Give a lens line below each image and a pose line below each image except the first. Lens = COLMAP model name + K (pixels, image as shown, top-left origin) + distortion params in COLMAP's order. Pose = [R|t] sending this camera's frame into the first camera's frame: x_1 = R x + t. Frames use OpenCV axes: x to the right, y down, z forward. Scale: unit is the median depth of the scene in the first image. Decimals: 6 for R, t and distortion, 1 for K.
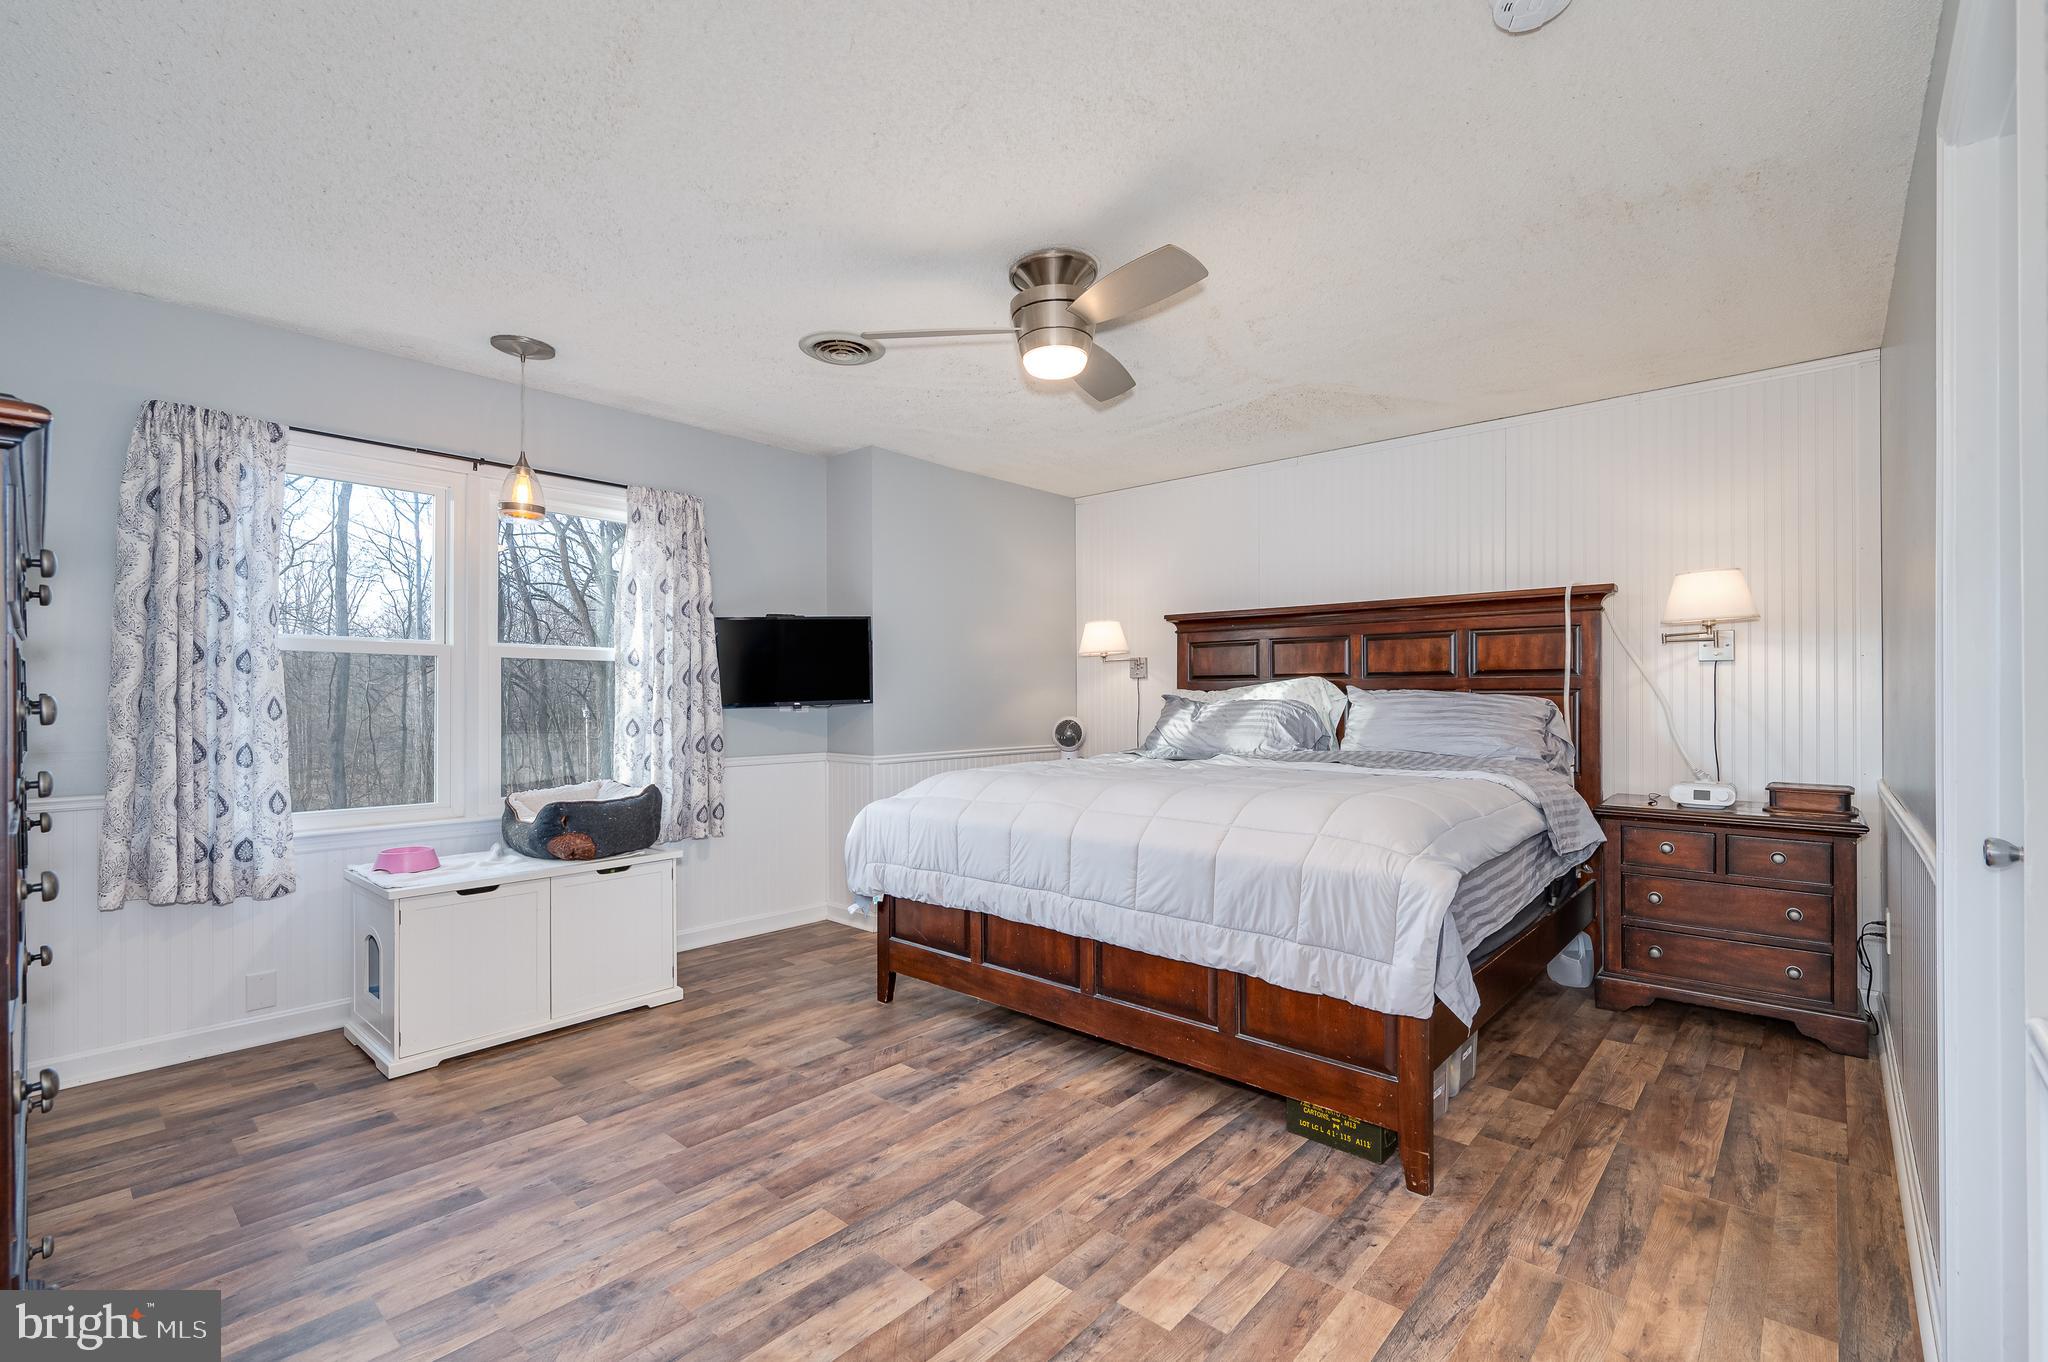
lens RADIAL K [[897.1, 0, 1028.0], [0, 897.1, 694.0], [0, 0, 1]] dist [-0.002077, -0.000166]
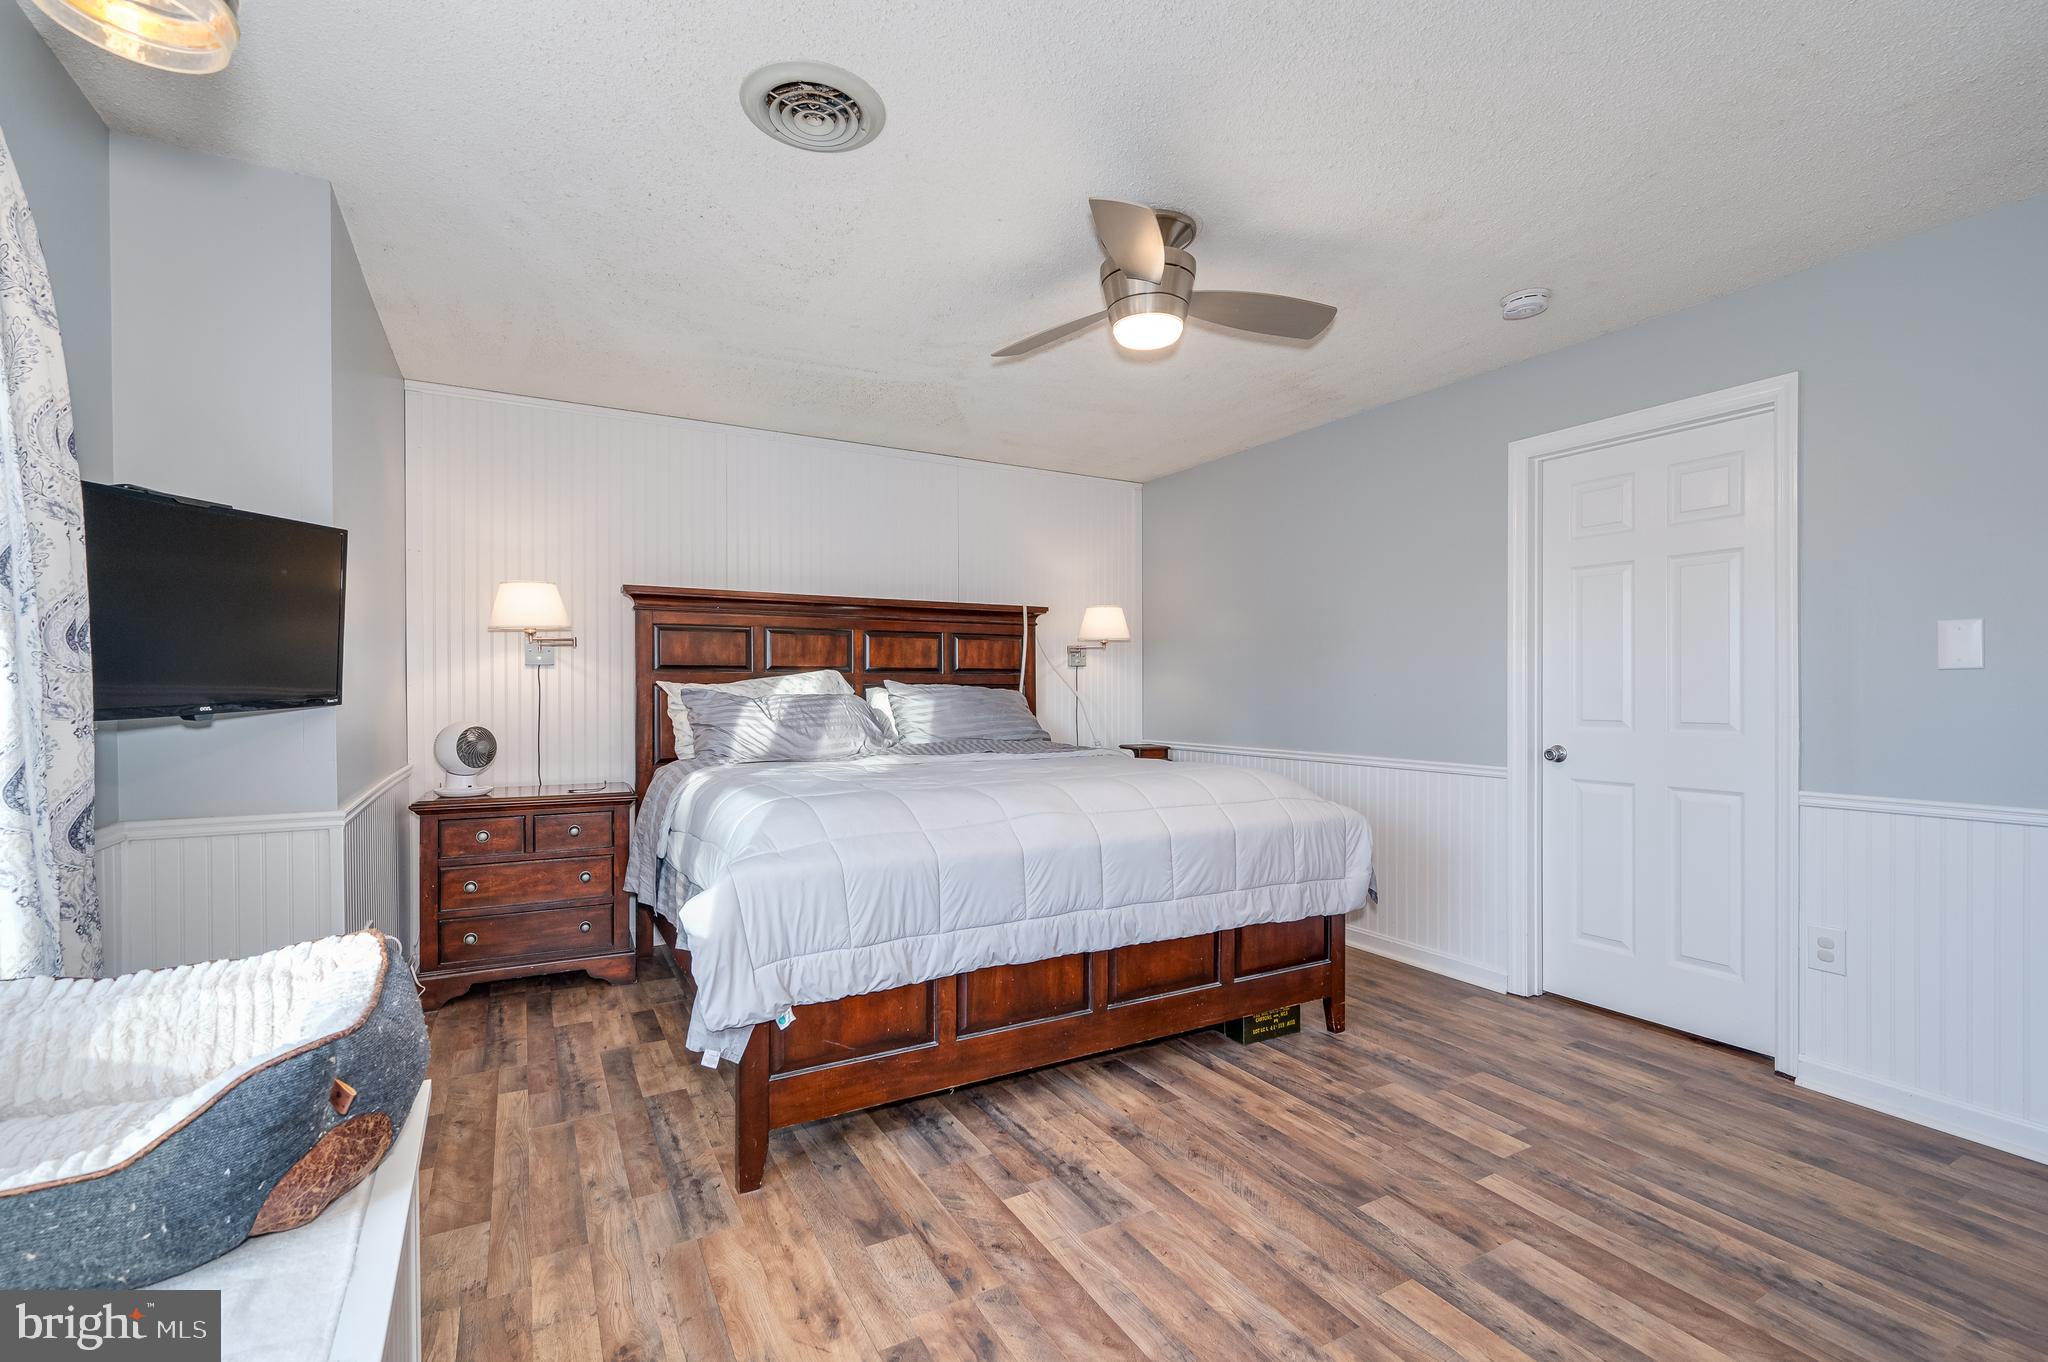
lens RADIAL K [[897.1, 0, 1028.0], [0, 897.1, 694.0], [0, 0, 1]] dist [-0.002077, -0.000166]
pose [[0.322392, -0.005376, 0.946591, -0.862606], [-0.001405, 0.999980, 0.006157, -0.000020], [-0.946605, -0.003315, 0.322378, 0.792018]]
